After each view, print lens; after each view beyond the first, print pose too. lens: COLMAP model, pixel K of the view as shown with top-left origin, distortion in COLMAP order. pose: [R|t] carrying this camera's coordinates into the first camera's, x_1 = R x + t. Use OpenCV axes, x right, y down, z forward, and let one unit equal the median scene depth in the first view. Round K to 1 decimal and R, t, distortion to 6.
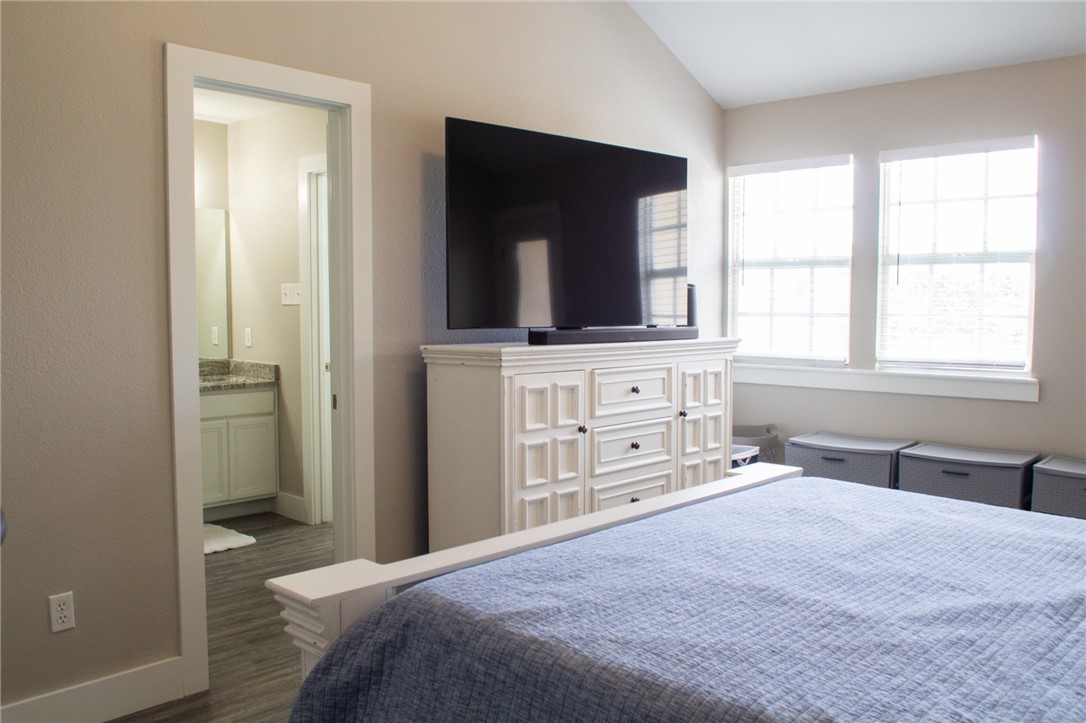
lens RADIAL K [[900.7, 0, 543.0], [0, 900.7, 362.2], [0, 0, 1]] dist [-0.064410, 0.017643]
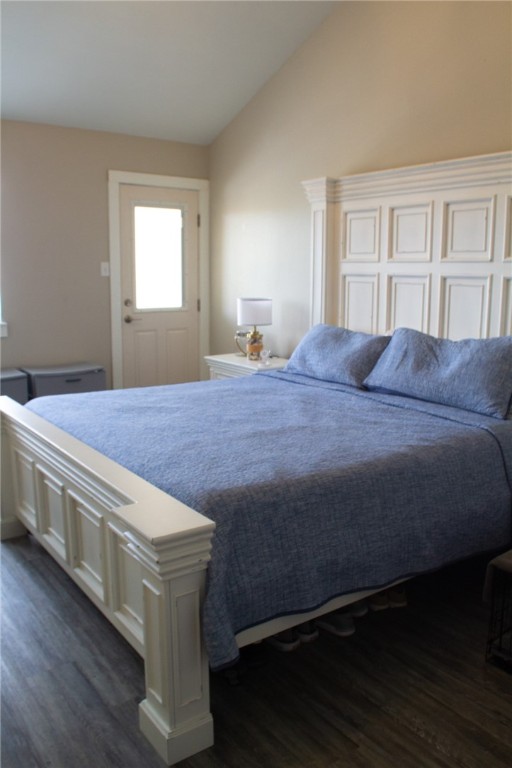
lens RADIAL K [[637.0, 0, 256.2], [0, 637.0, 383.7], [0, 0, 1]] dist [-0.064410, 0.017643]
pose [[0.187161, -0.171666, 0.967213, -1.157287], [0.056185, 0.984871, 0.163928, -0.082259], [-0.980721, 0.023662, 0.193974, 0.802024]]
